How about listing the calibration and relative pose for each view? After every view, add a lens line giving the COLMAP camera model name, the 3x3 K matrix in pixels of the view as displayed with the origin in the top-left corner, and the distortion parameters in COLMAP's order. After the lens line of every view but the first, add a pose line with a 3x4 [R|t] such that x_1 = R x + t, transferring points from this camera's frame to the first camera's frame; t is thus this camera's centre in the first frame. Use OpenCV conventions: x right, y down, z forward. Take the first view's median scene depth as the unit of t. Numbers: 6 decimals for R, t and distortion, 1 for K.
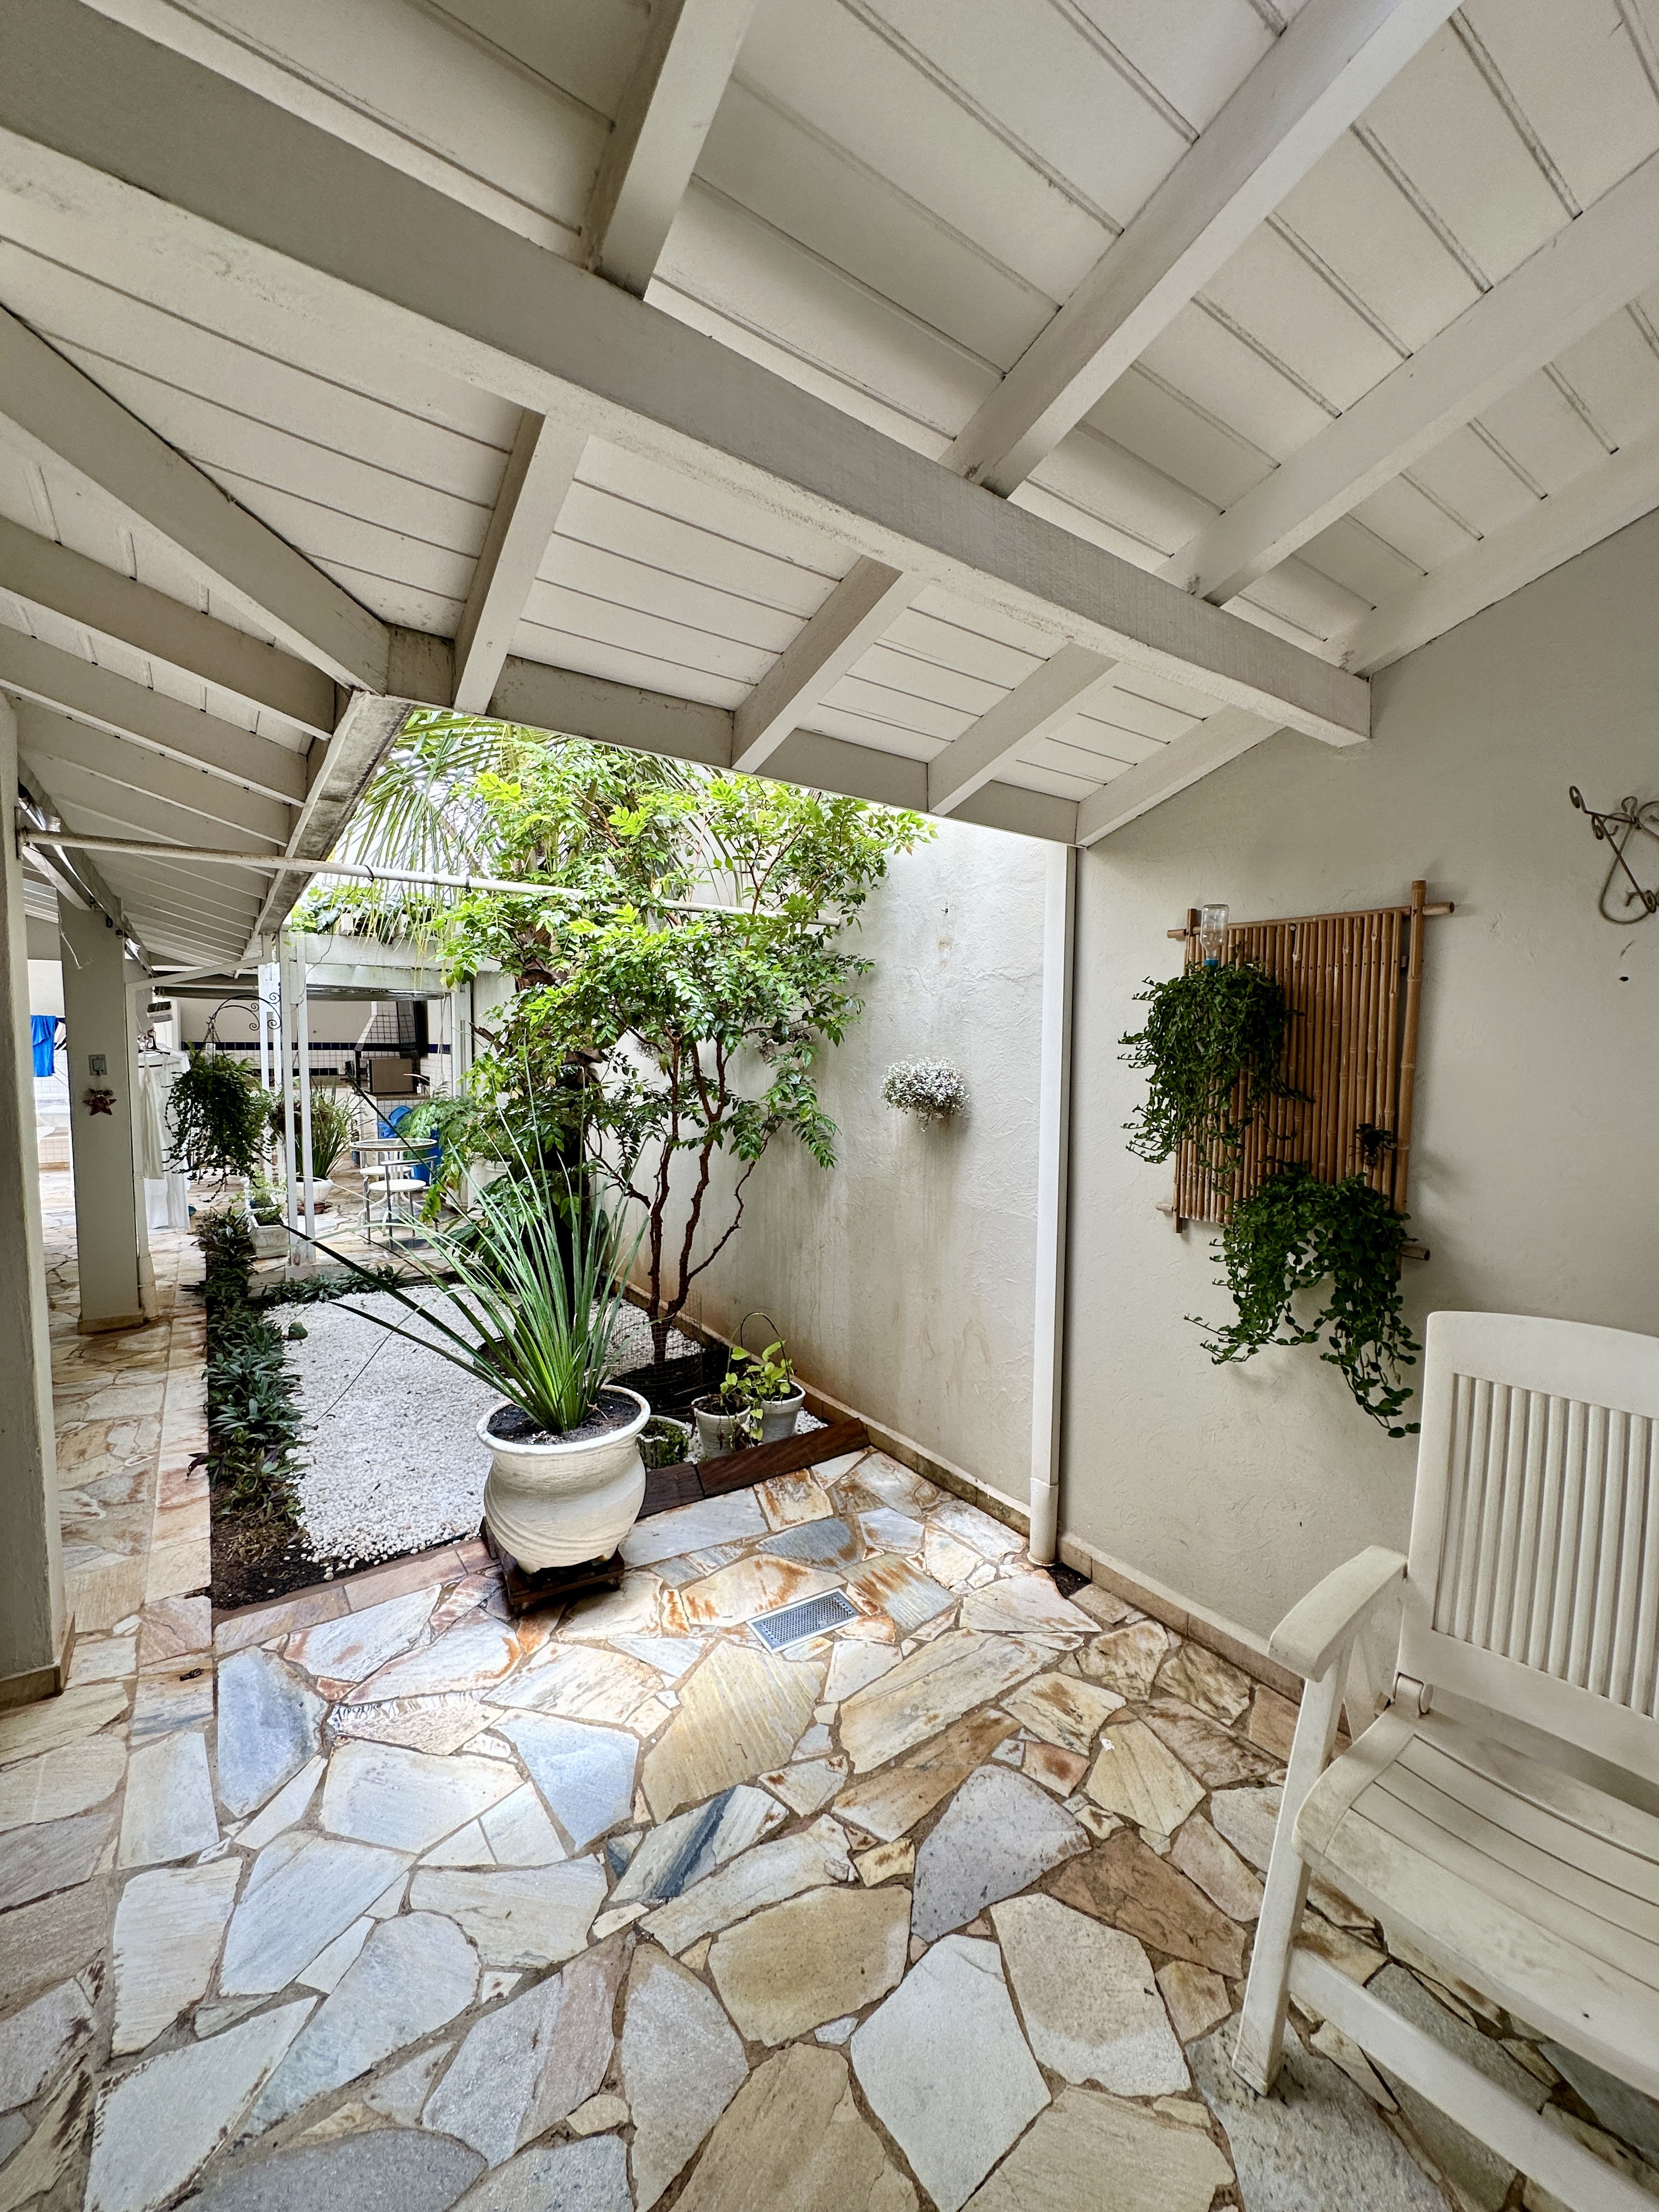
lens RADIAL K [[886.4, 0, 832.5], [0, 886.4, 1109.5], [0, 0, 1]] dist [-0.004827, 0.001125]
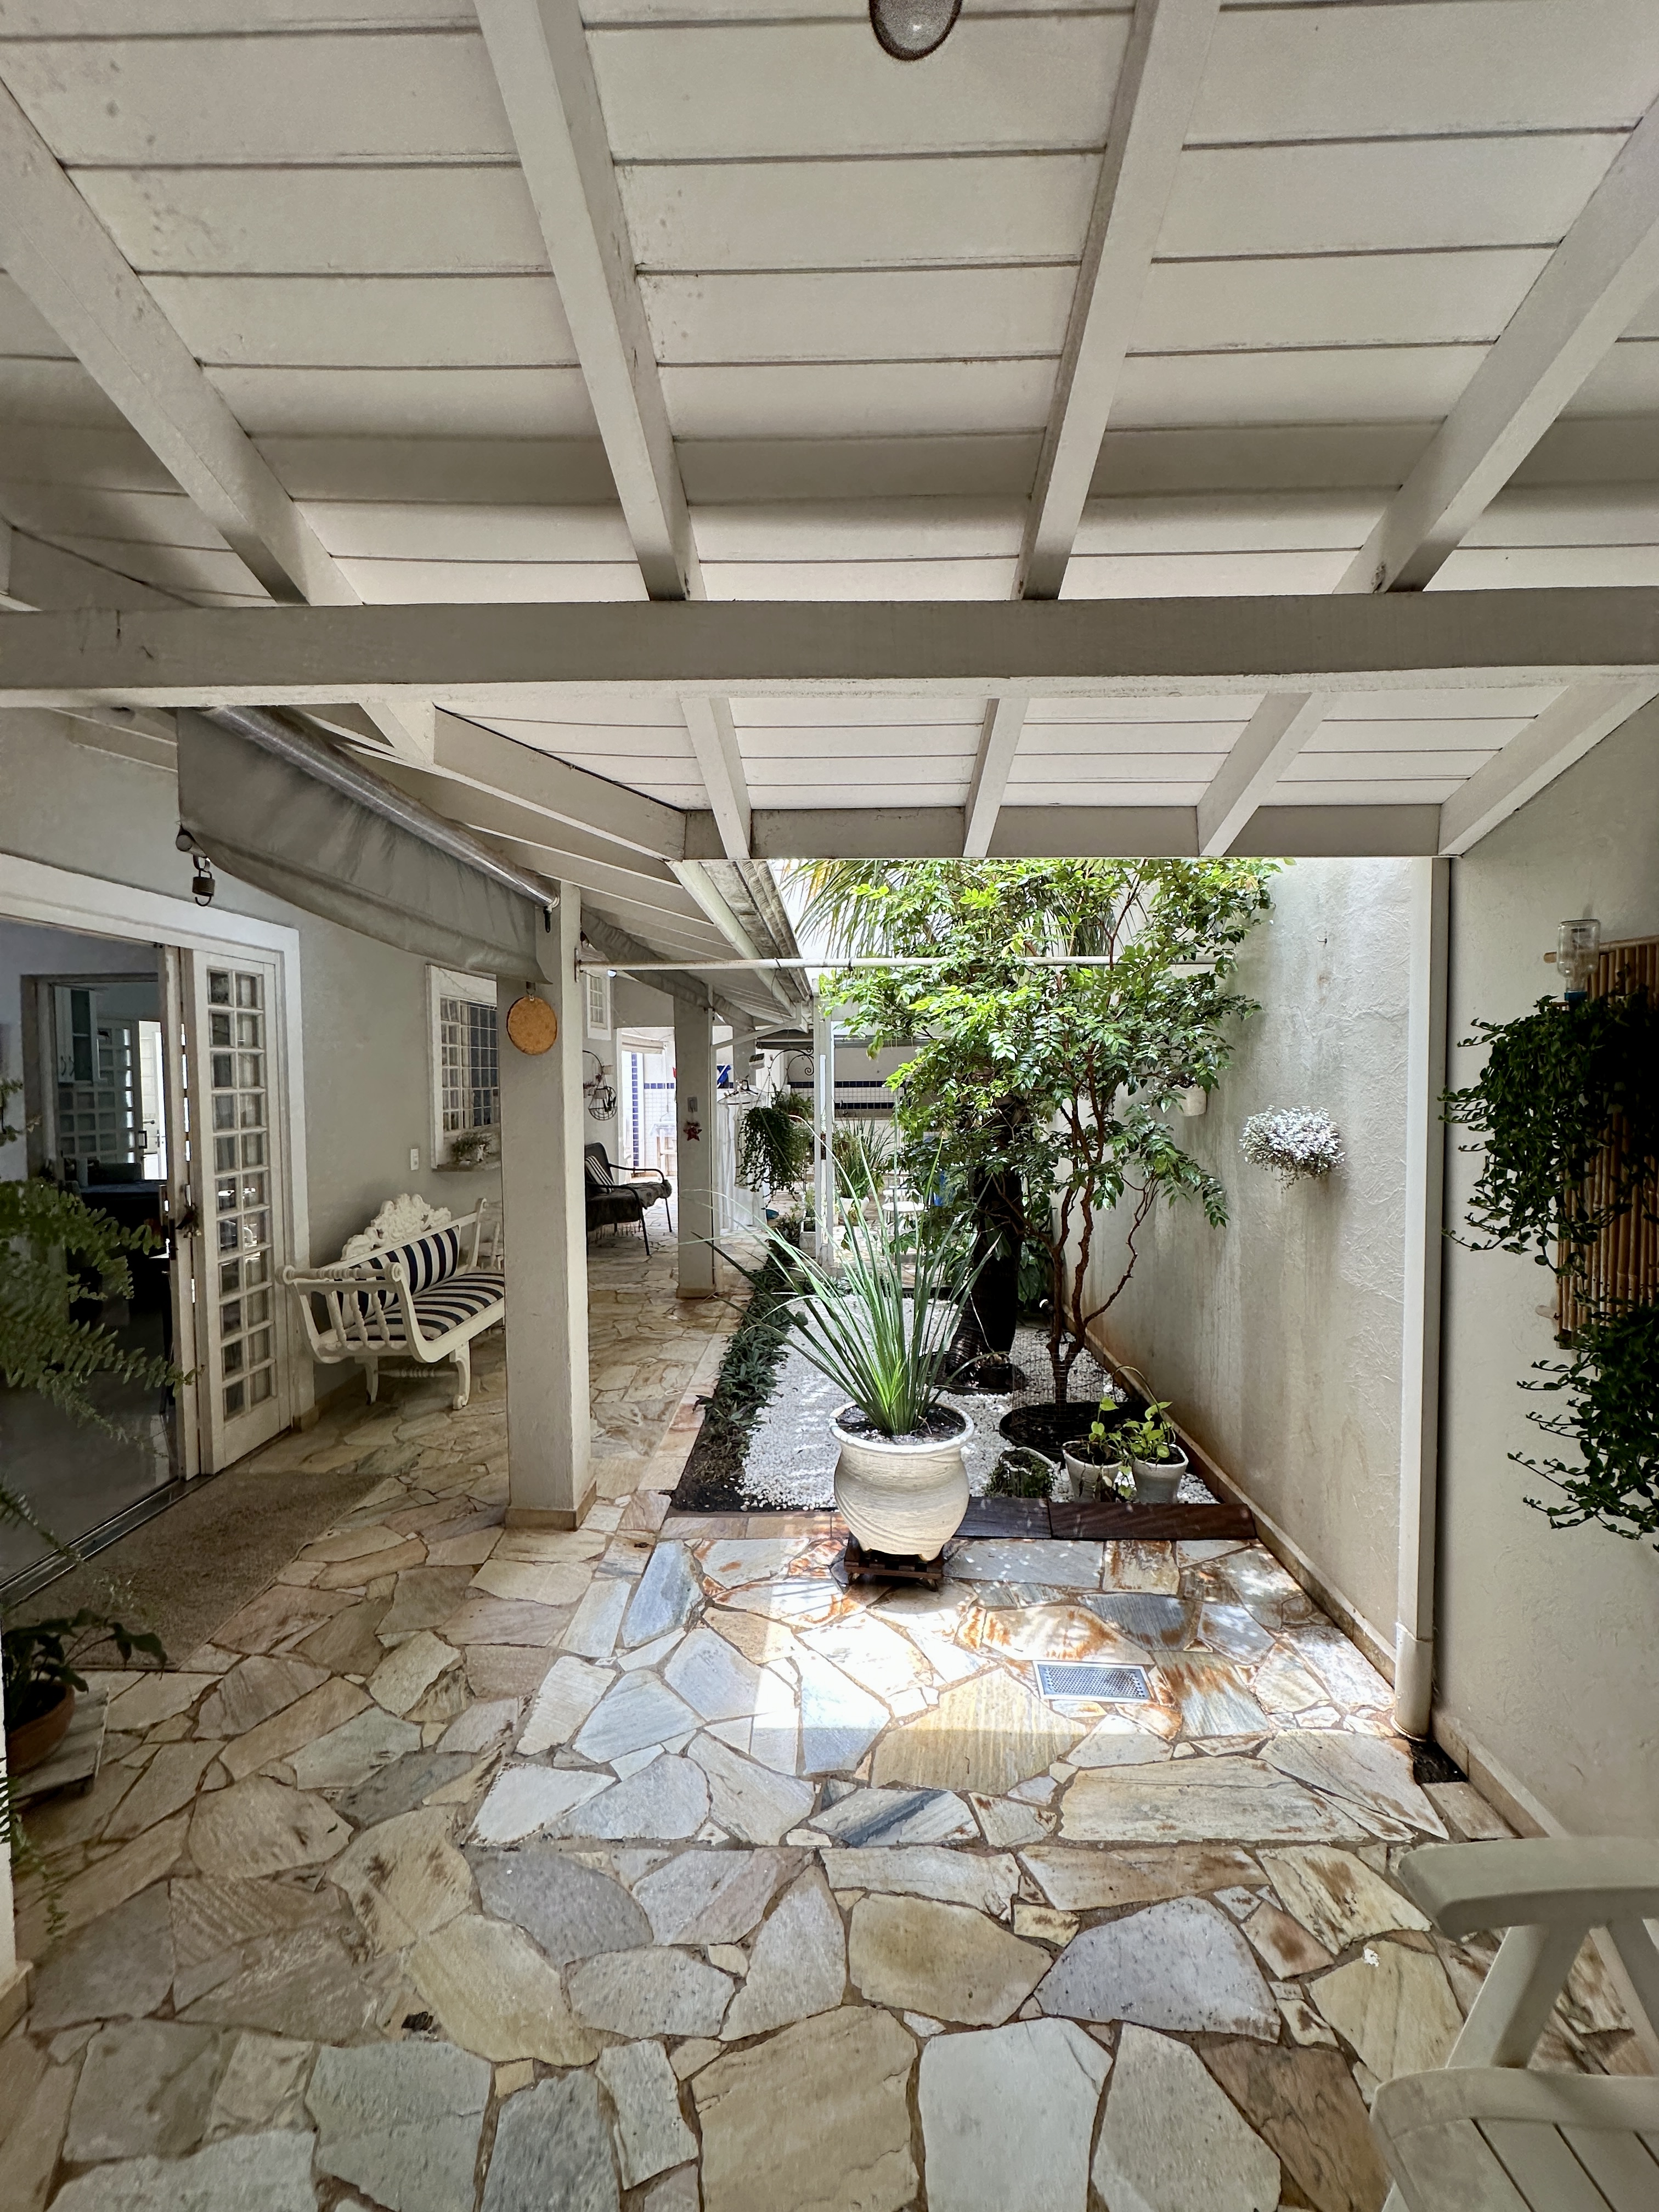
lens RADIAL K [[886.4, 0, 826.8], [0, 886.4, 1109.3], [0, 0, 1]] dist [-0.004827, 0.001125]
pose [[0.804780, 0.008957, -0.593505, 0.322013], [-0.029769, 0.999237, -0.025287, -0.027382], [0.592826, 0.038018, 0.804433, 0.010315]]
